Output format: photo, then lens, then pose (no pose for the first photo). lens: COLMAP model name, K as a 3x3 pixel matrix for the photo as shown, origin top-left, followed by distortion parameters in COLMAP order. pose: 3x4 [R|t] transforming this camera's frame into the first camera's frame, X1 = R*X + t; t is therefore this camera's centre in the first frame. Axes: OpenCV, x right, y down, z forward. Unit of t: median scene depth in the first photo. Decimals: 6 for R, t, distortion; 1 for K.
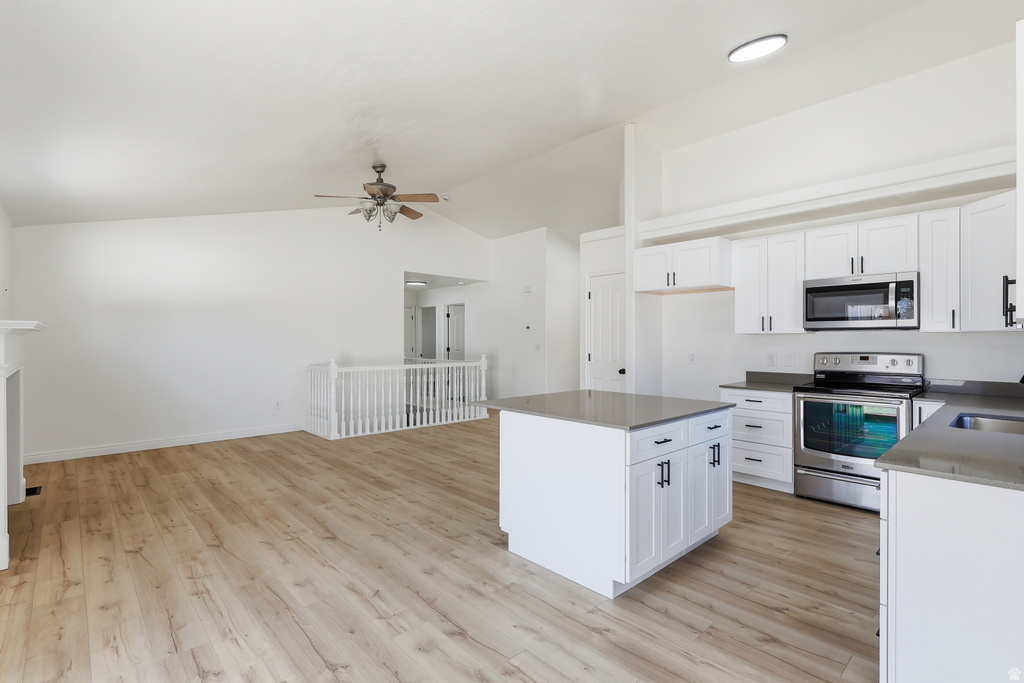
lens RADIAL K [[480.4, 0, 507.8], [0, 480.4, 344.3], [0, 0, 1]] dist [0.002731, 0.000195]
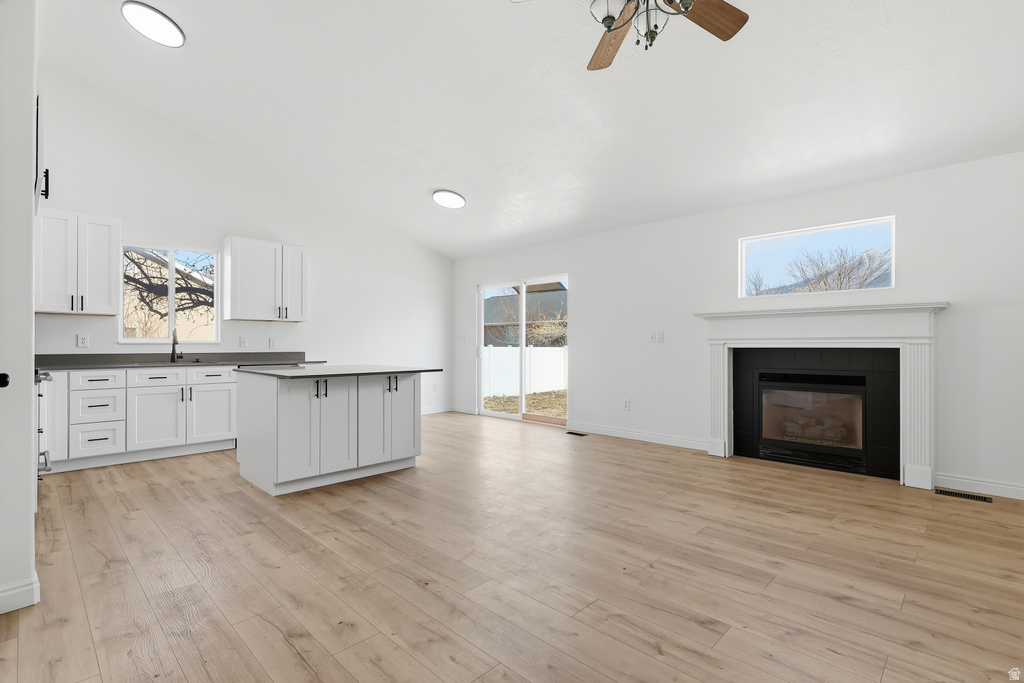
lens RADIAL K [[480.4, 0, 507.8], [0, 480.4, 344.3], [0, 0, 1]] dist [0.002731, 0.000195]
pose [[-0.998893, -0.003407, -0.046926, -0.149812], [-0.003909, 0.999936, 0.010612, 0.032310], [0.046887, 0.010783, -0.998842, 1.802074]]
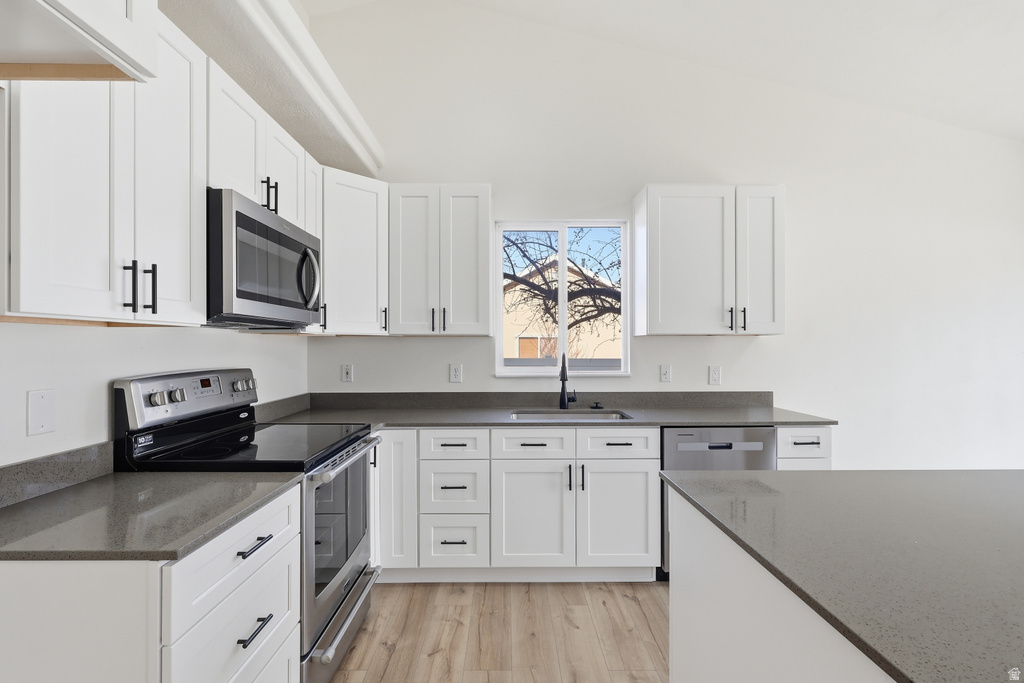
lens RADIAL K [[480.4, 0, 507.8], [0, 480.4, 344.3], [0, 0, 1]] dist [0.002731, 0.000195]
pose [[-0.739461, 0.002318, 0.673195, 0.199442], [0.008115, 0.999952, 0.005471, -0.009925], [-0.673150, 0.009509, -0.739445, 1.154263]]
